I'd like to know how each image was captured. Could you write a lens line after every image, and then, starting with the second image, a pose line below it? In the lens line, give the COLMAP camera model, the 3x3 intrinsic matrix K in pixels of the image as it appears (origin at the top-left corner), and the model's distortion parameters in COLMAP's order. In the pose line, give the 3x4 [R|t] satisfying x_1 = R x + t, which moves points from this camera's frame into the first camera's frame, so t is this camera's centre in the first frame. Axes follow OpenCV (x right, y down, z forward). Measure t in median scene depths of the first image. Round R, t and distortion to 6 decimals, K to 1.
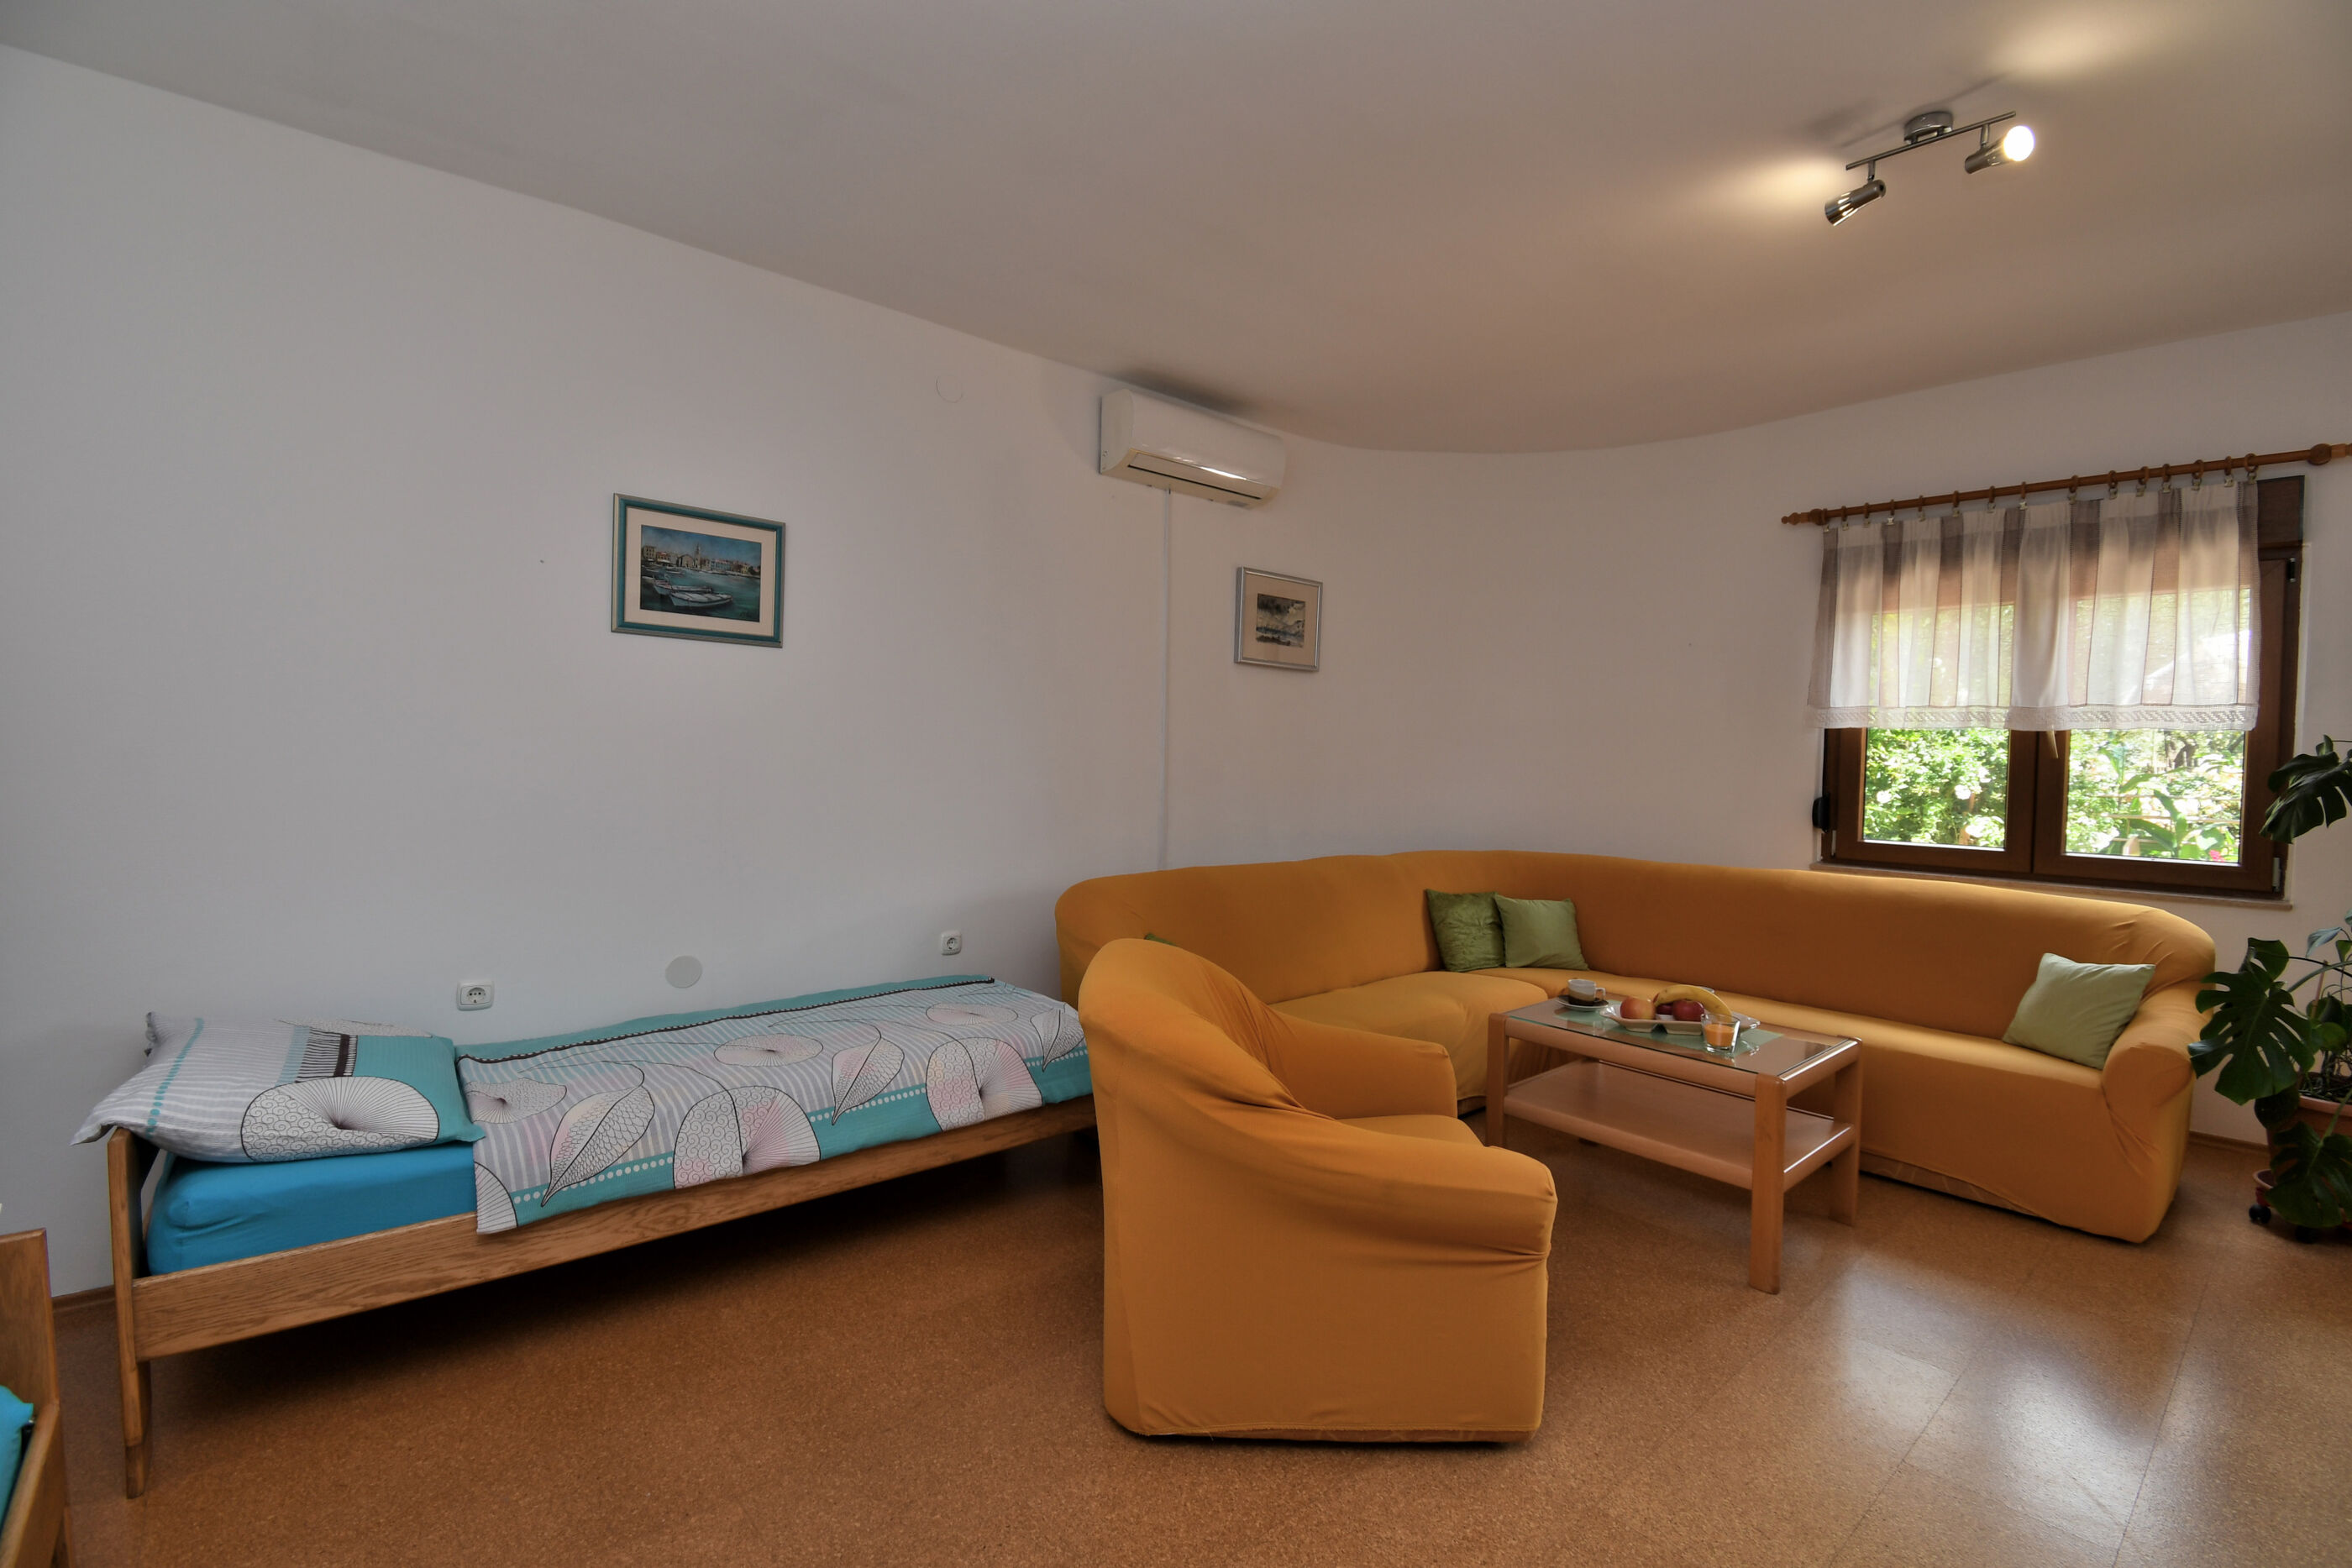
lens RADIAL K [[1029.8, 0, 1178.2], [0, 1029.8, 788.9], [0, 0, 1]] dist [0.022389, -0.027303]
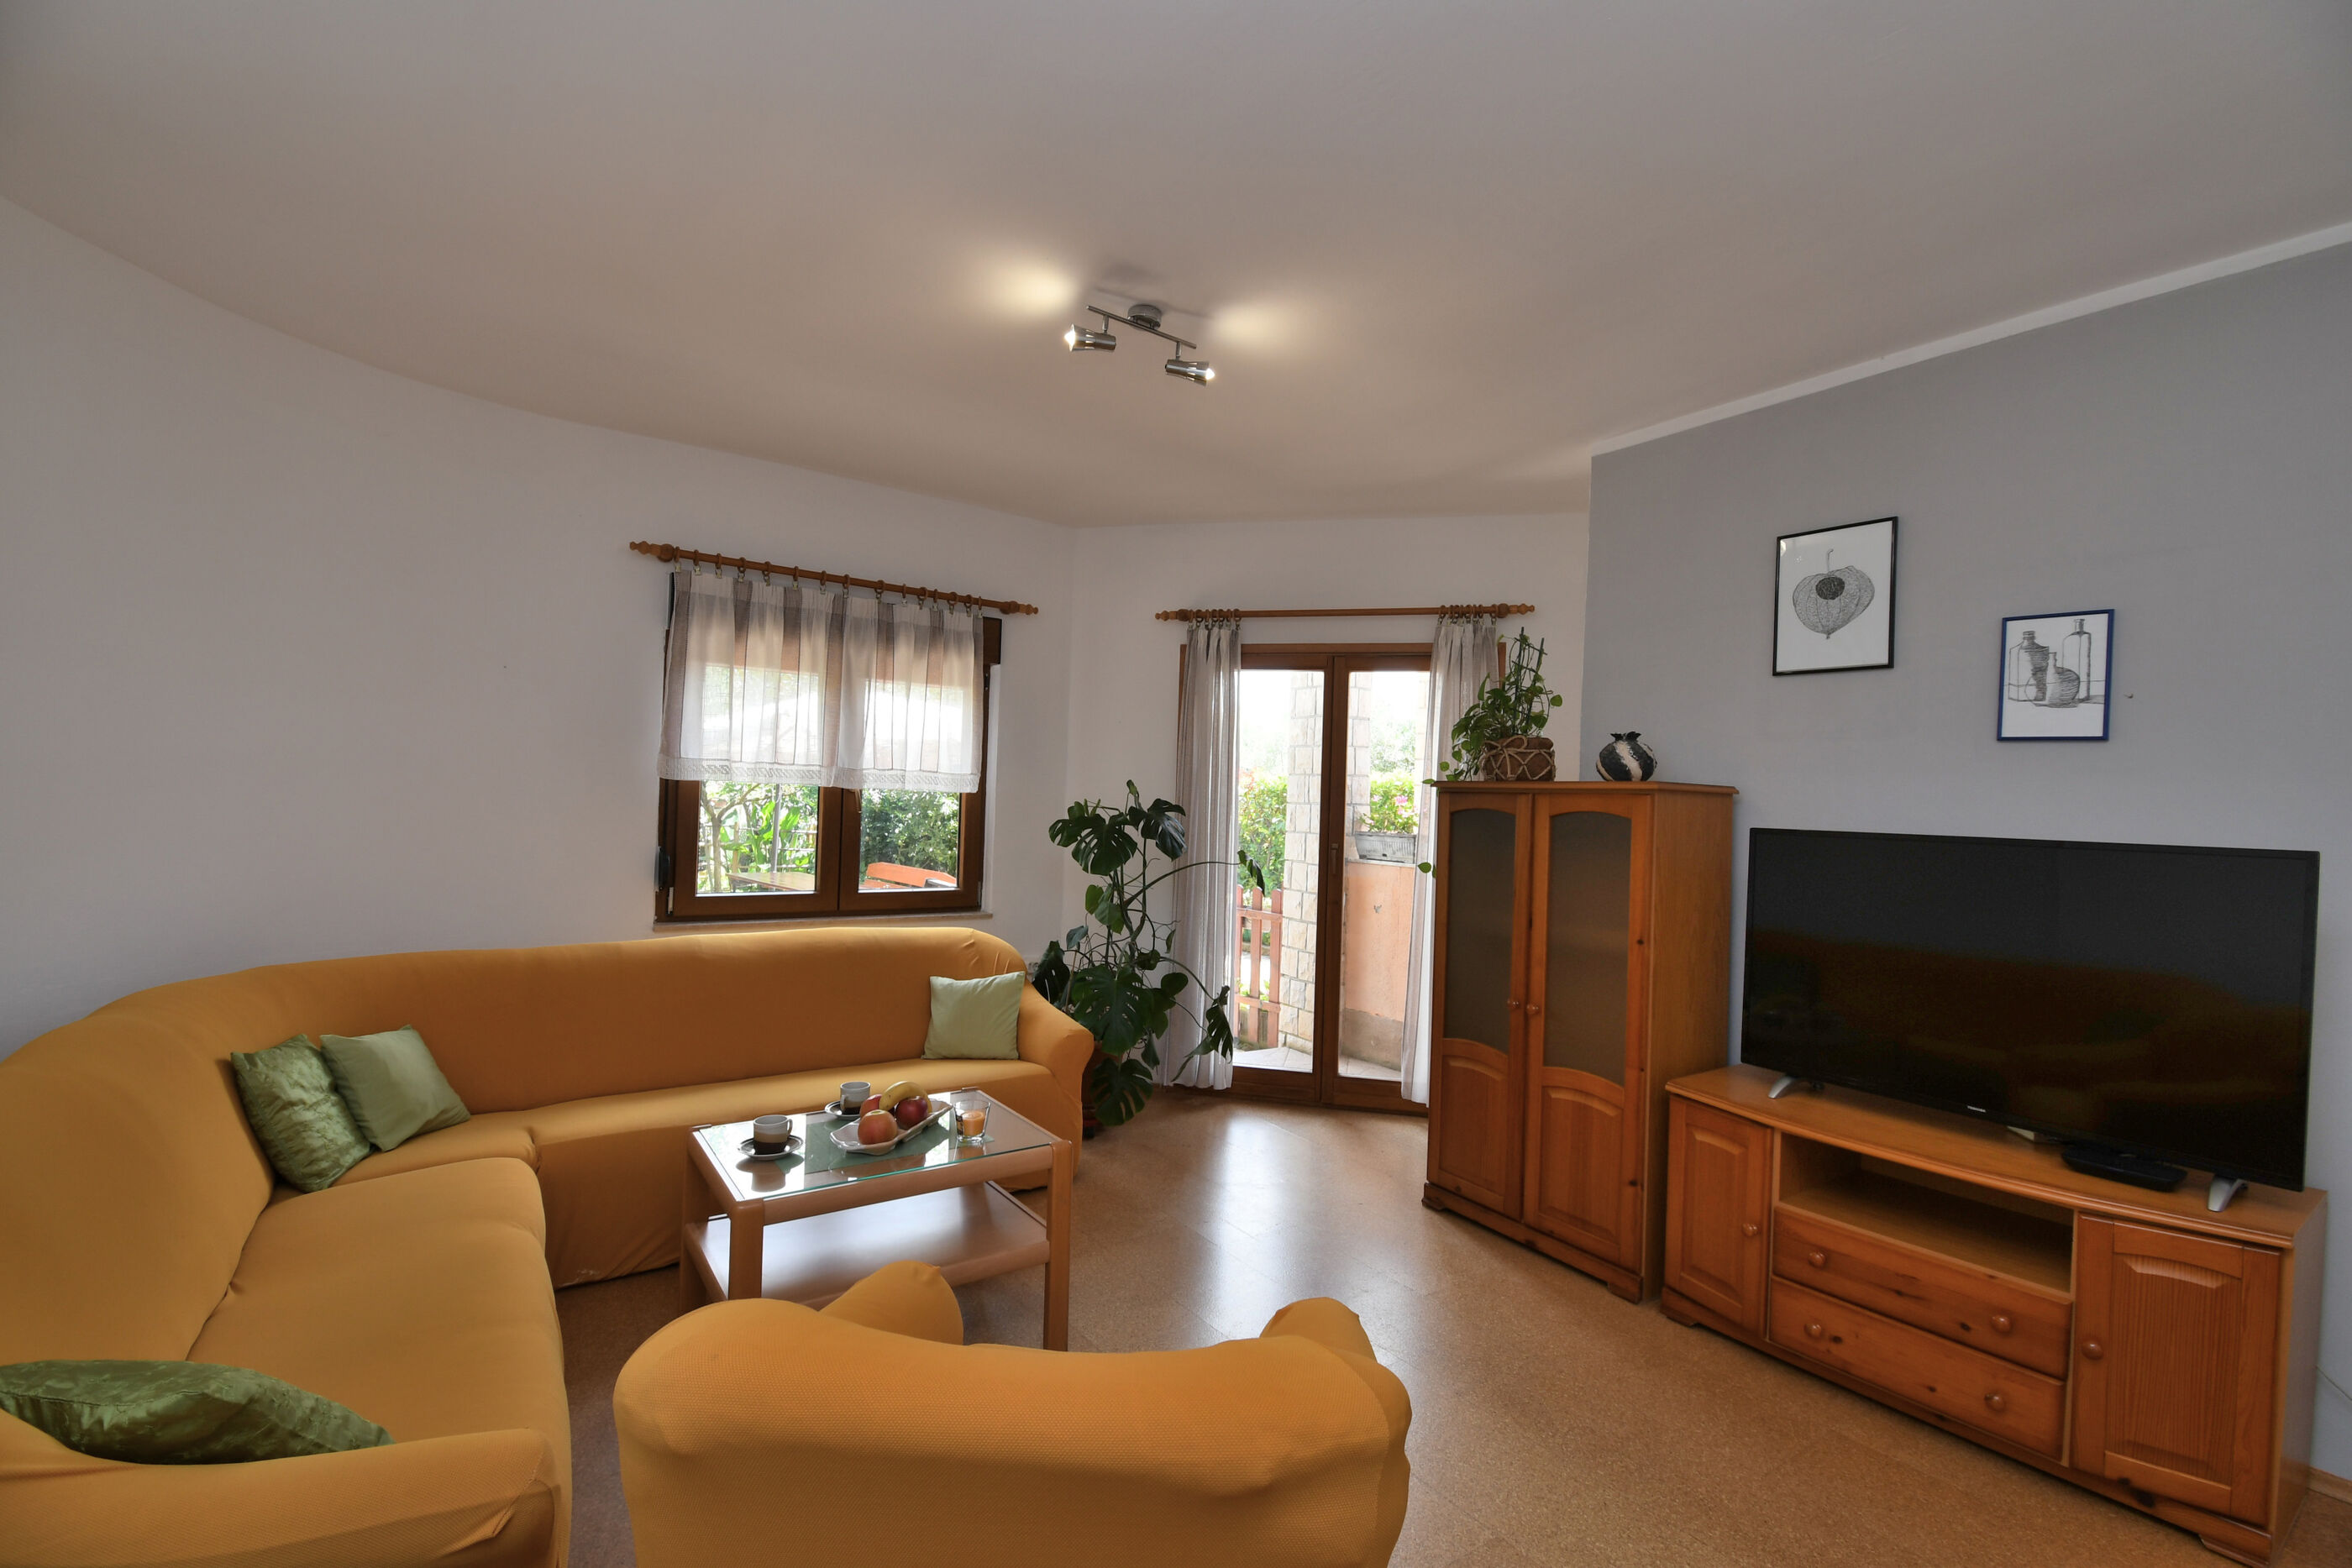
lens RADIAL K [[1029.8, 0, 1178.2], [0, 1029.8, 788.9], [0, 0, 1]] dist [0.022389, -0.027303]
pose [[0.105115, 0.004540, 0.994450, -0.323808], [0.010415, 0.999930, -0.005666, -0.049816], [-0.994406, 0.010953, 0.105060, 0.556515]]
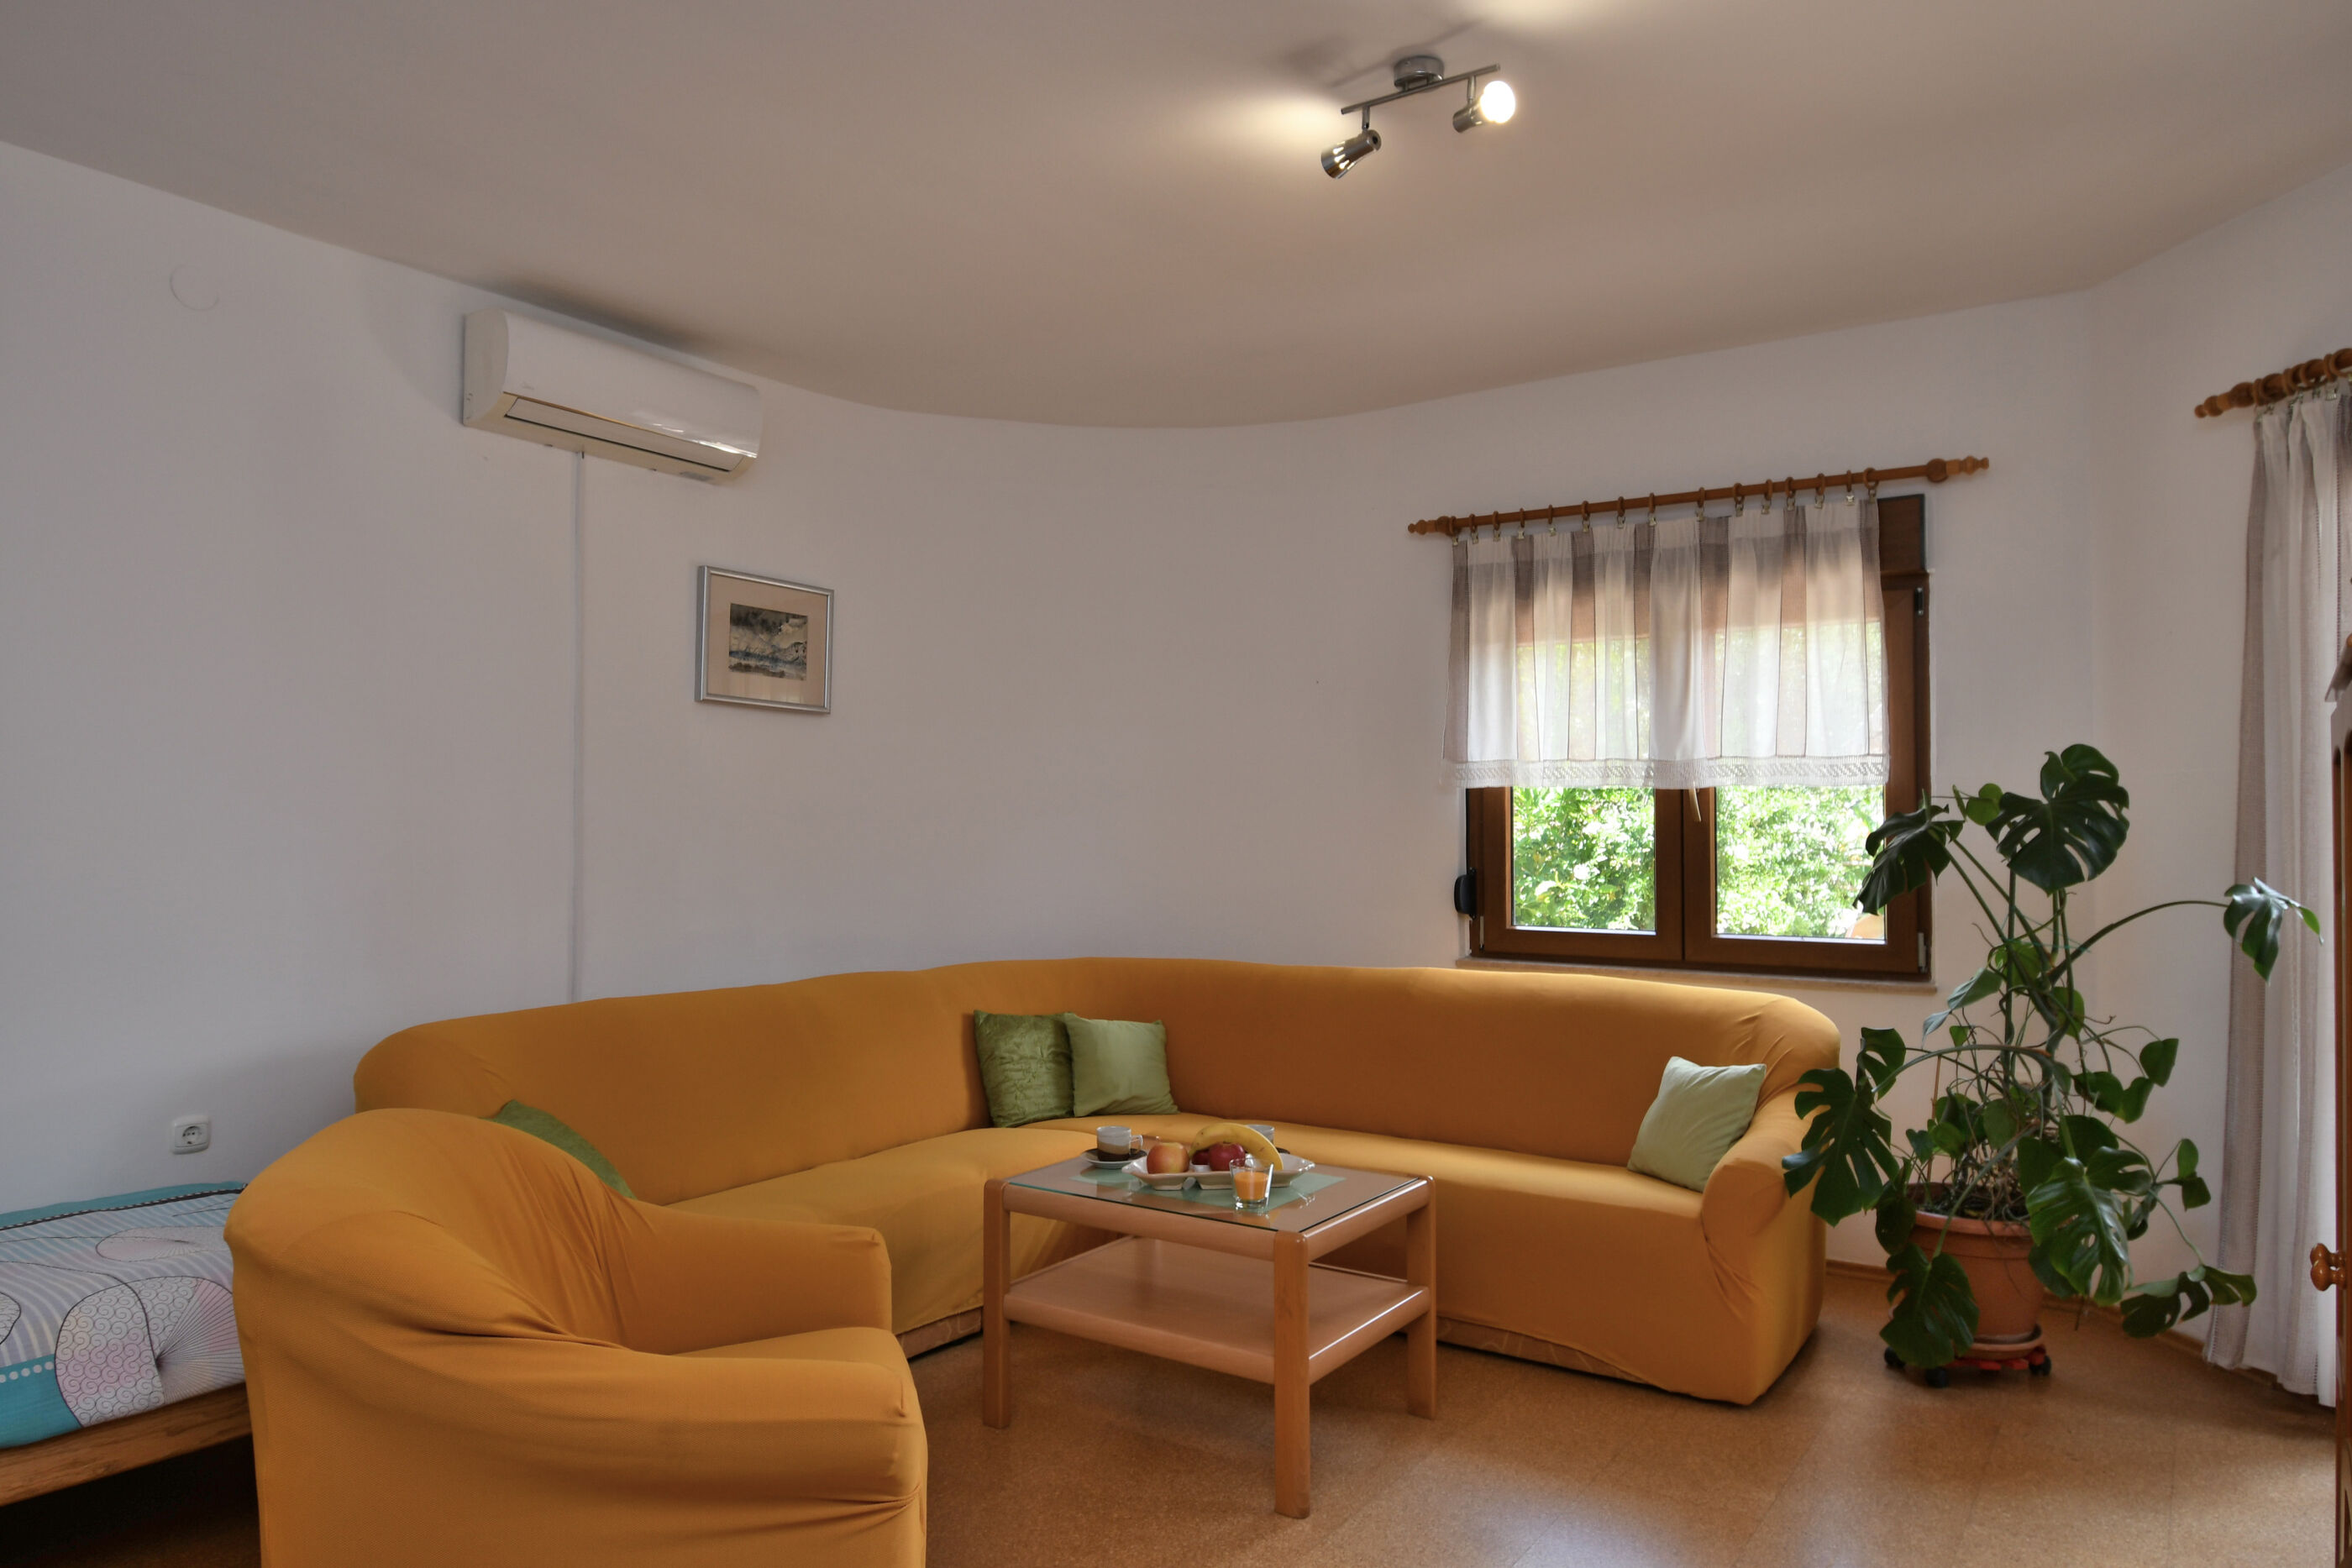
lens RADIAL K [[1479.4, 0, 1177.6], [0, 1479.4, 795.6], [0, 0, 1]] dist [0.018529, -0.030522]
pose [[0.967890, -0.009992, 0.251174, 0.154805], [0.024174, 0.998278, -0.053441, 0.003556], [-0.250208, 0.057796, 0.966466, -0.060489]]
